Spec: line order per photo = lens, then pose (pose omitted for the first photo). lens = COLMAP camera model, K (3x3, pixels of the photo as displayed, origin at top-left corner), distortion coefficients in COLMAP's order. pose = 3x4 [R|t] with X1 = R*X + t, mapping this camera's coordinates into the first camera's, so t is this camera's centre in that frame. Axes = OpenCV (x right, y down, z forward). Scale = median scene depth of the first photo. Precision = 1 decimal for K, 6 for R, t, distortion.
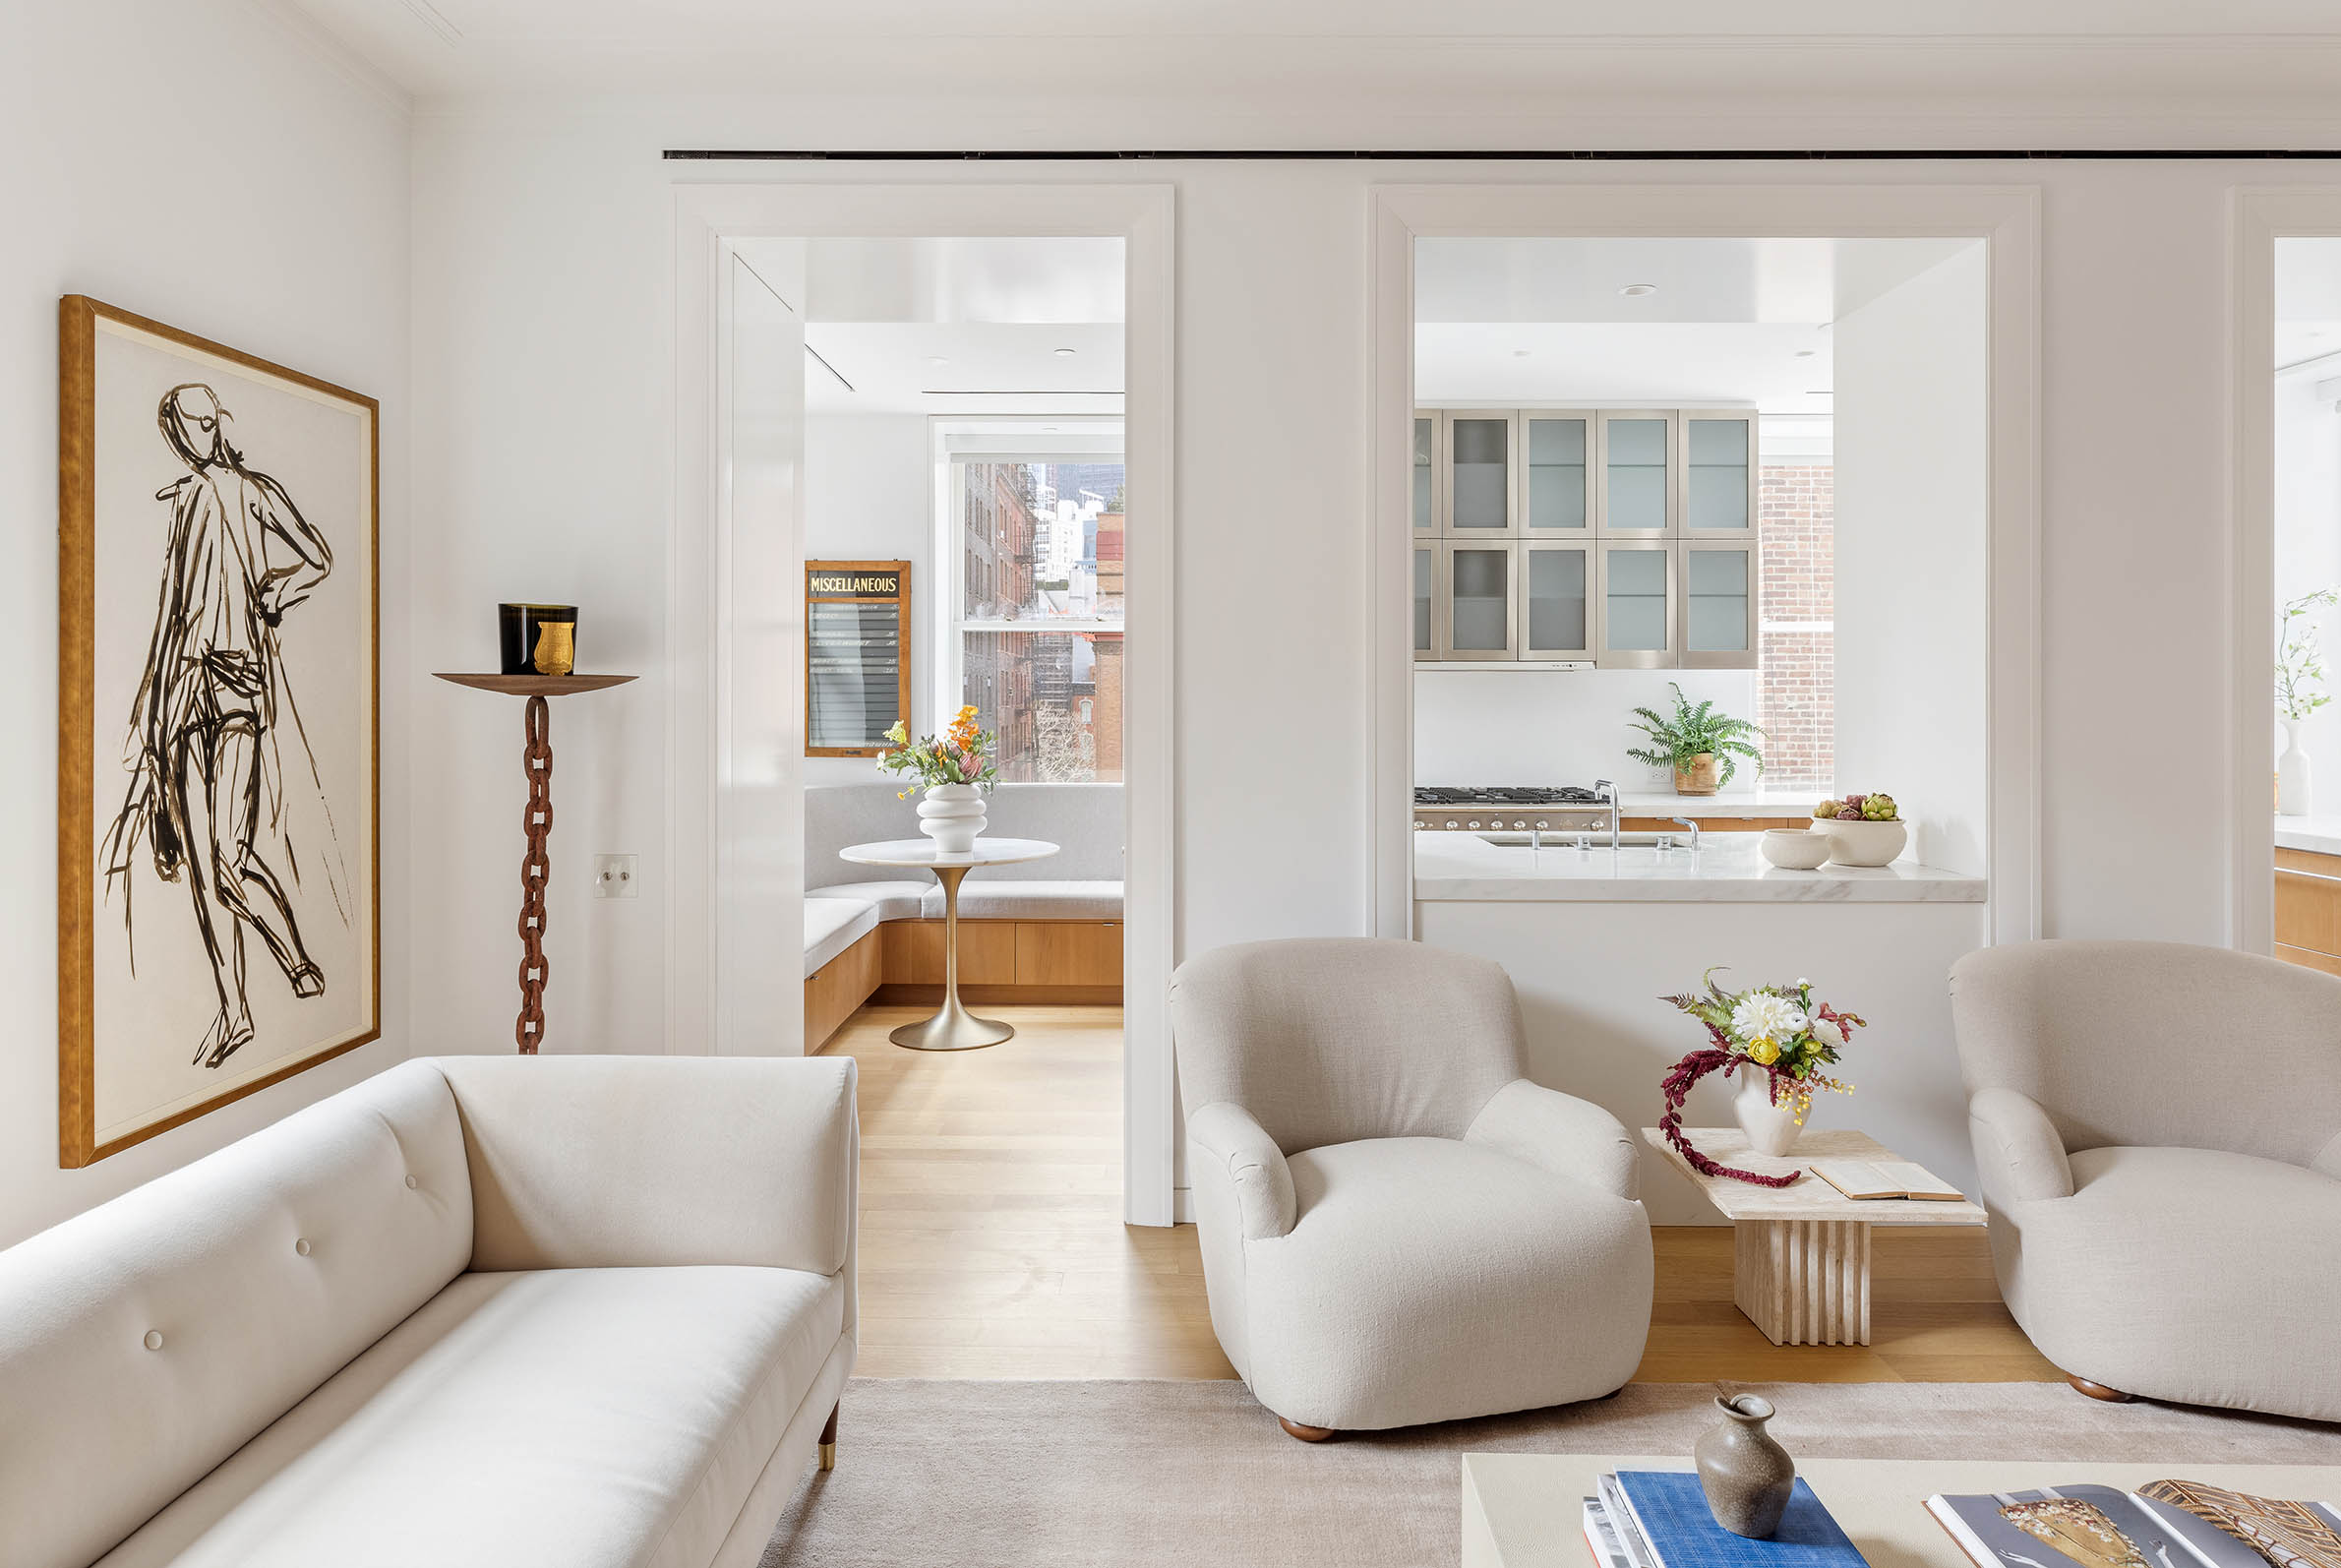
lens RADIAL K [[1339.2, 0, 1157.8], [0, 1339.2, 665.1], [0, 0, 1]] dist [-0.008247, 0.000274]
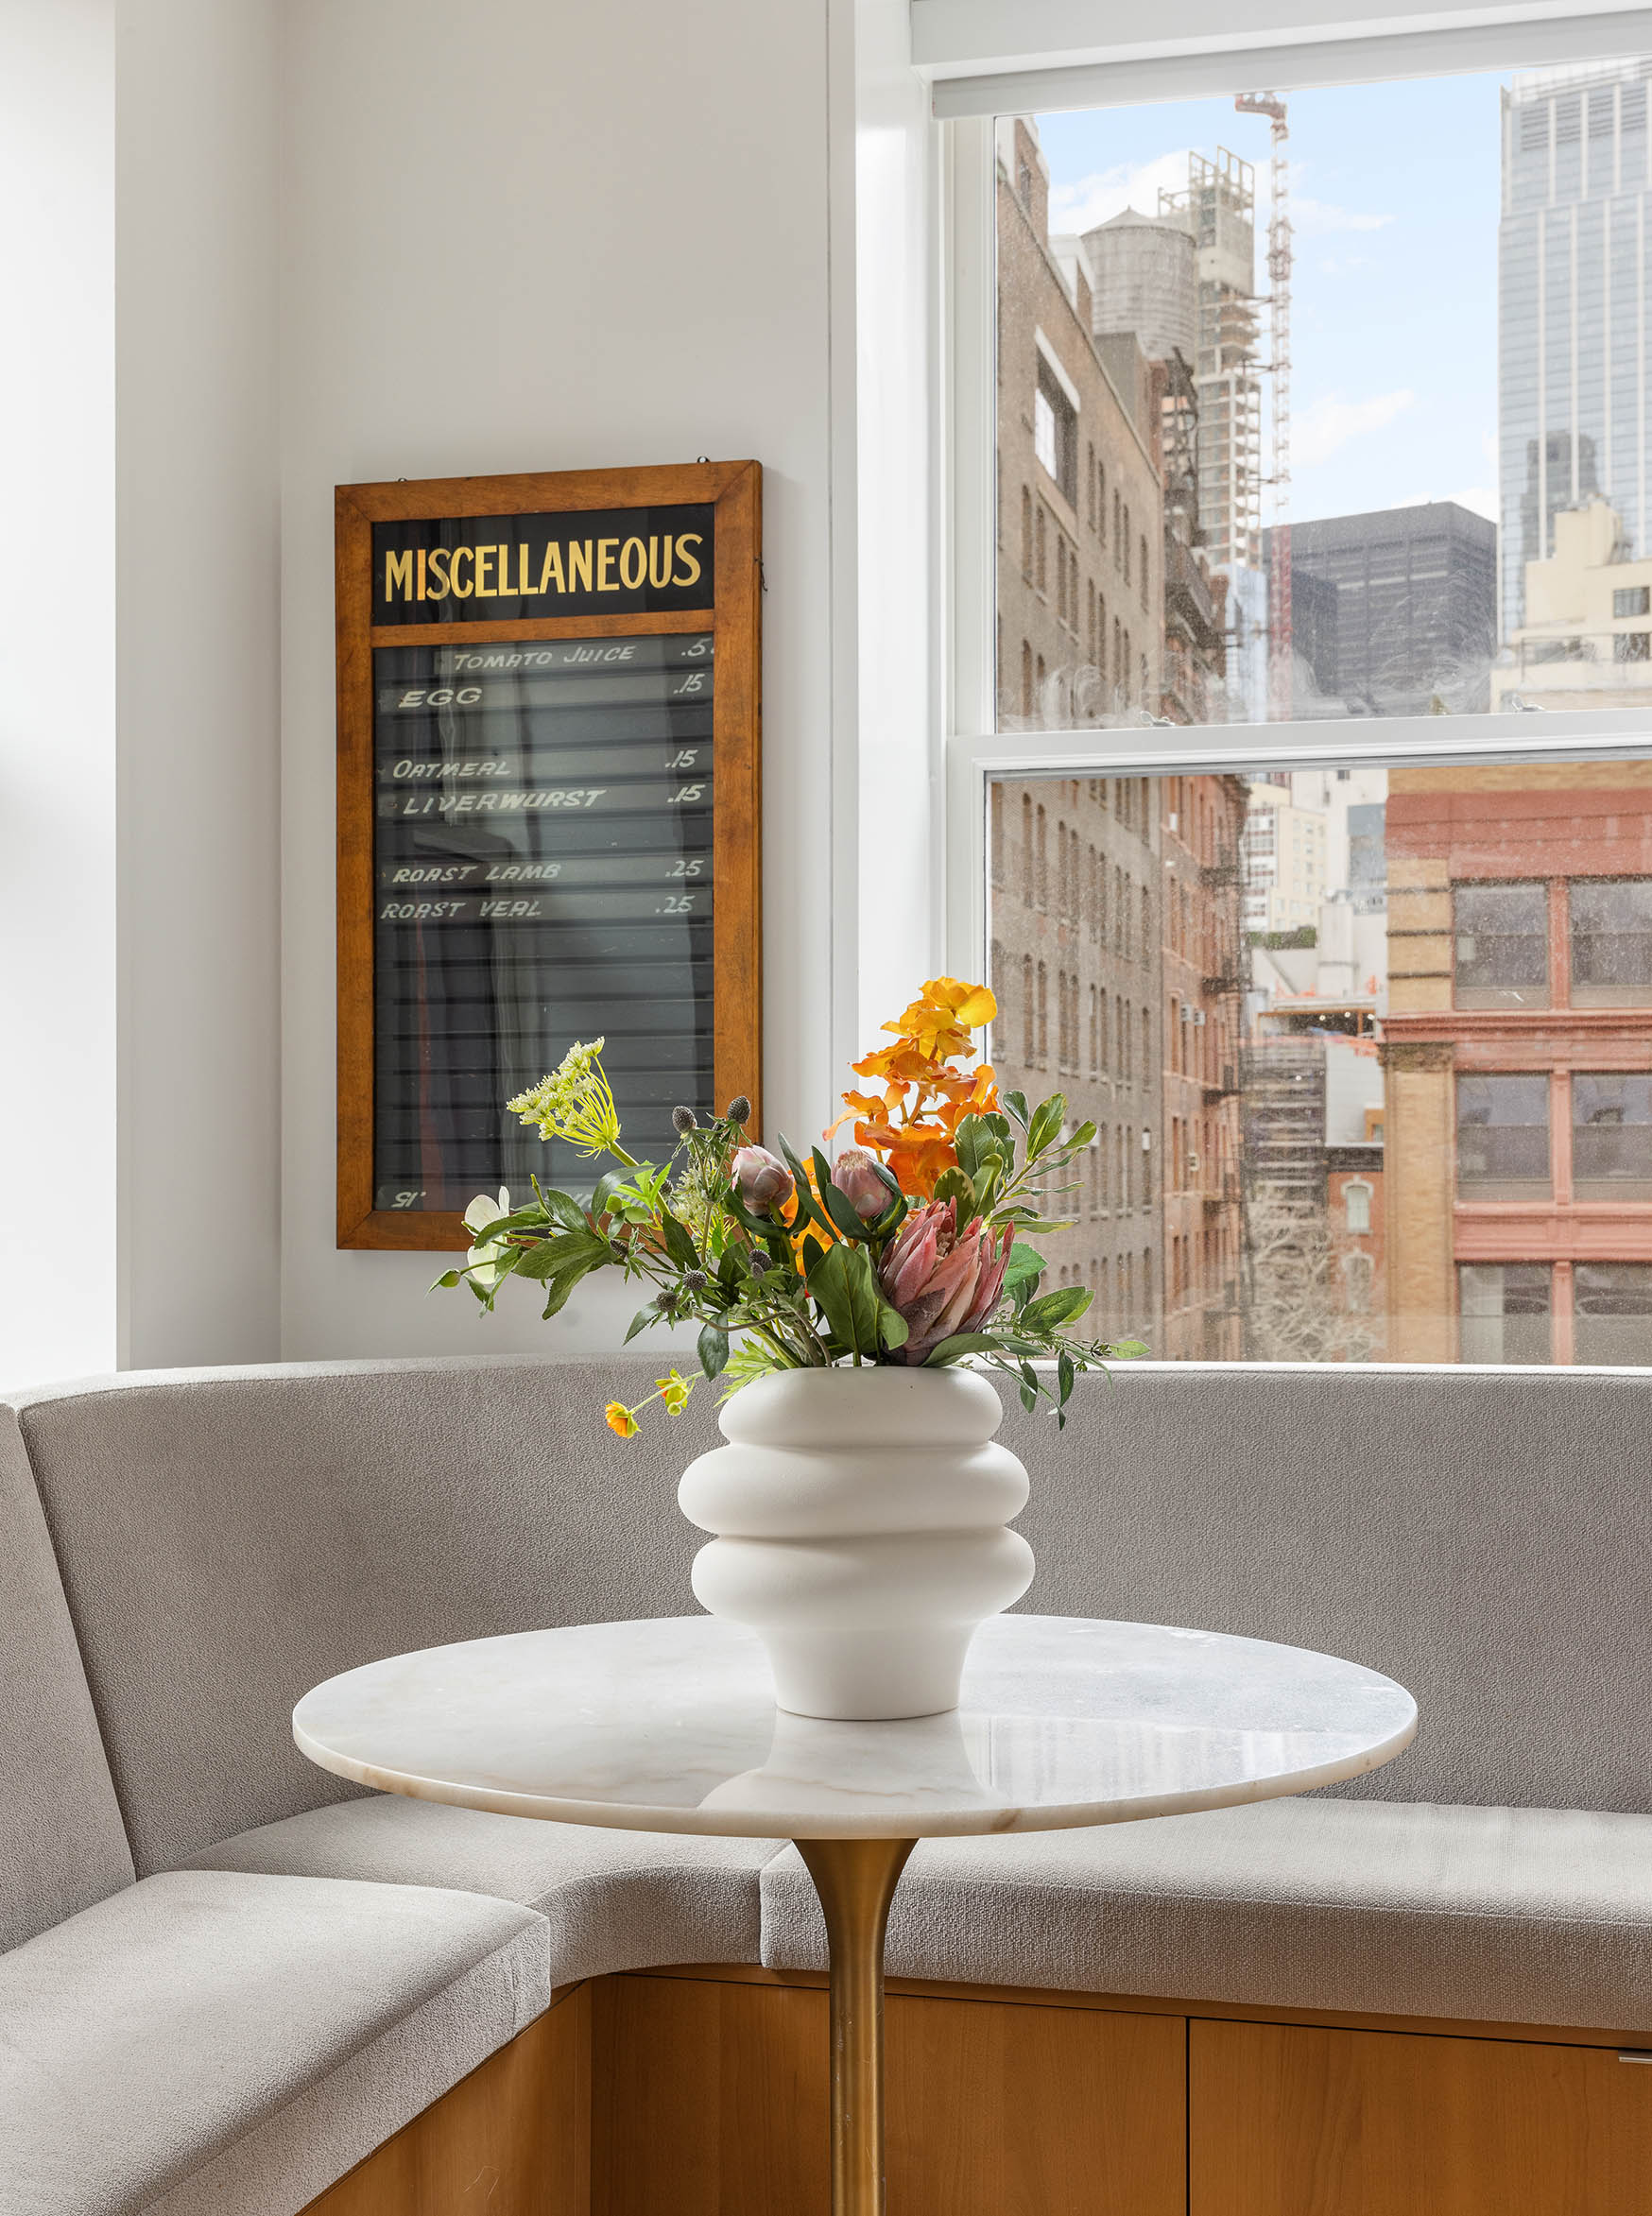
lens RADIAL K [[2767.2, 0, 825.3], [0, 2767.2, 1120.0], [0, 0, 1]] dist [0.032589, 0.000000]
pose [[0.970845, -0.005420, -0.239648, -0.050065], [0.005993, 0.999981, 0.001664, 0.043526], [0.239634, -0.003051, 0.970858, 0.503171]]
